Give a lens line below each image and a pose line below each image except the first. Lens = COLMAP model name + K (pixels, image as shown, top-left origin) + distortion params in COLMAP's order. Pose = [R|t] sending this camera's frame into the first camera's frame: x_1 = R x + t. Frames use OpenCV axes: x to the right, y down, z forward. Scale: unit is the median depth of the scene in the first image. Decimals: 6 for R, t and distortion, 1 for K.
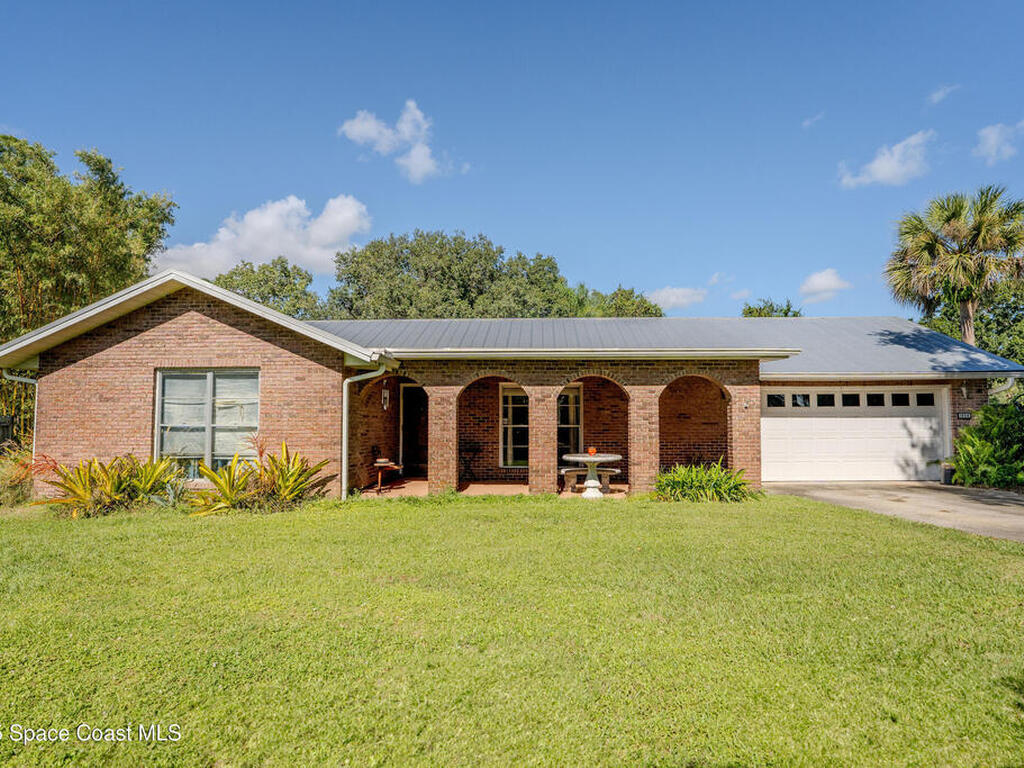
lens RADIAL K [[570.9, 0, 512.0], [0, 570.9, 384.0], [0, 0, 1]] dist [-0.047052, 0.000162]
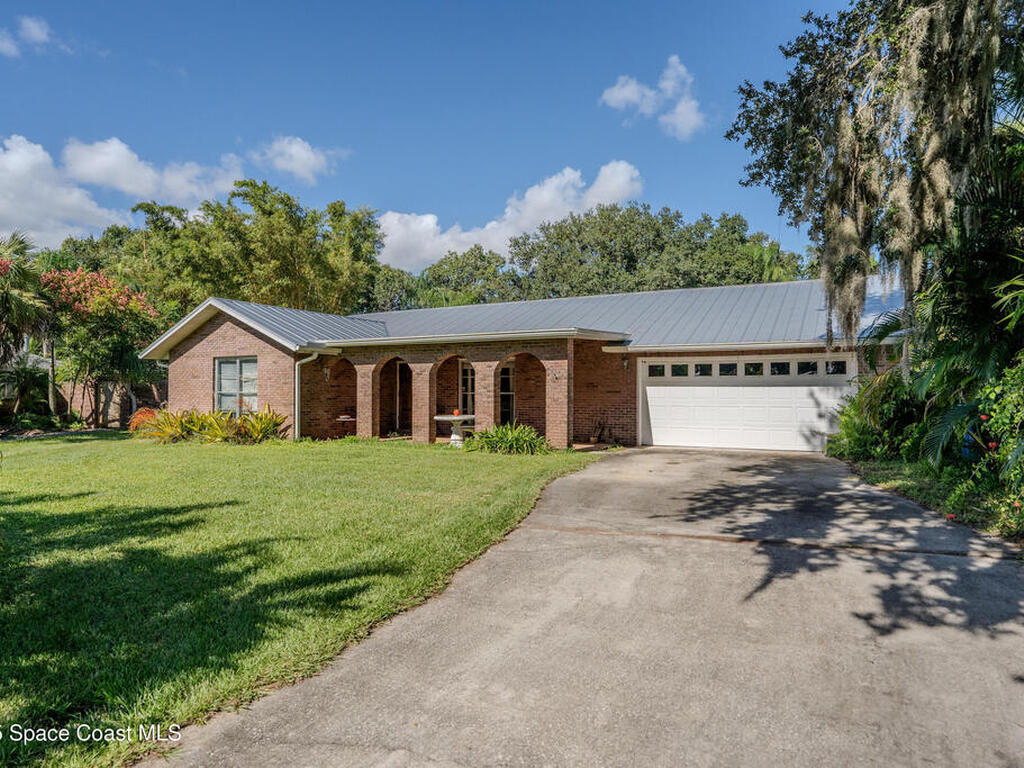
lens RADIAL K [[570.9, 0, 512.0], [0, 570.9, 384.0], [0, 0, 1]] dist [-0.047052, 0.000162]
pose [[0.908266, -0.003892, -0.418375, 0.799659], [0.027414, 0.998362, 0.050226, -0.009472], [0.417494, -0.057088, 0.906885, -0.127003]]
